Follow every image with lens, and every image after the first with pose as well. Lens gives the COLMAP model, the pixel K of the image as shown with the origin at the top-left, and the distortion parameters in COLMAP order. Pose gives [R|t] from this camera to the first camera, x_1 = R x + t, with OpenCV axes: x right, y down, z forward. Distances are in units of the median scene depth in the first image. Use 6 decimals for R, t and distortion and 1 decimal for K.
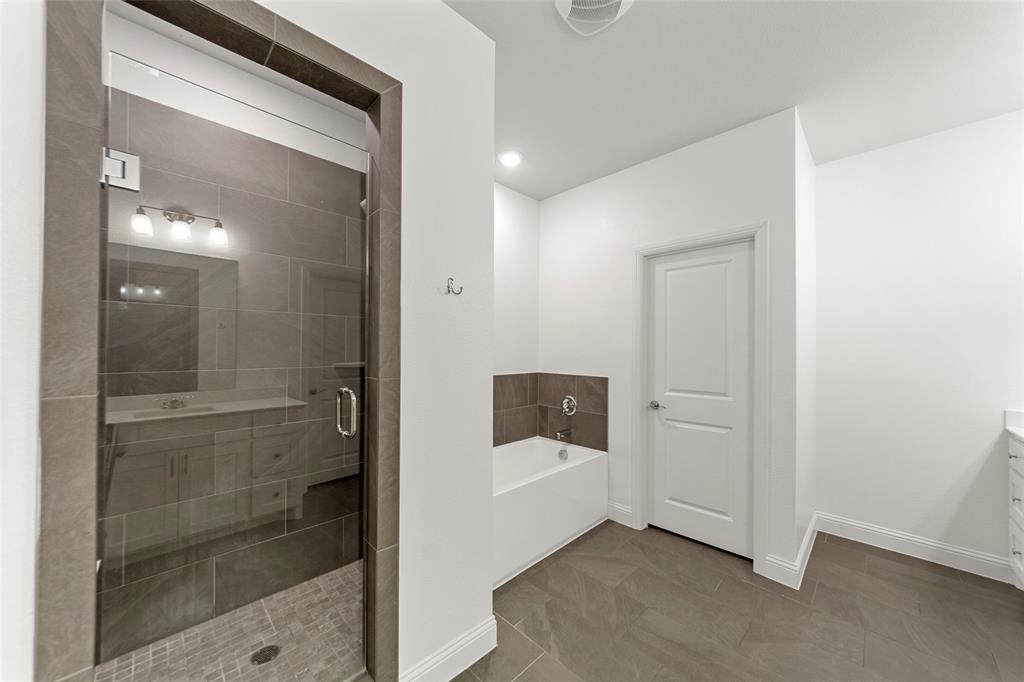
lens RADIAL K [[370.6, 0, 510.6], [0, 370.6, 343.0], [0, 0, 1]] dist [0.000195, 0.000250]
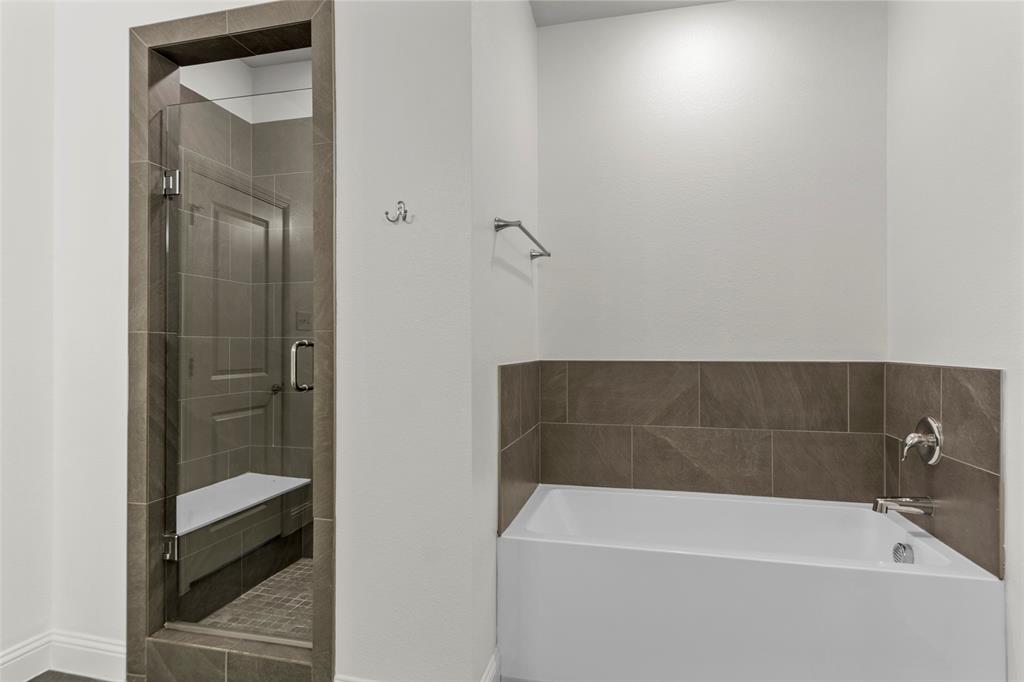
lens RADIAL K [[536.6, 0, 512.0], [0, 536.6, 341.0], [0, 0, 1]] dist [0.000535, 0.000000]
pose [[0.520066, -0.015622, -0.853983, 0.461523], [0.012885, 0.999862, -0.010445, 0.064231], [0.854029, -0.005571, 0.520196, 0.325663]]
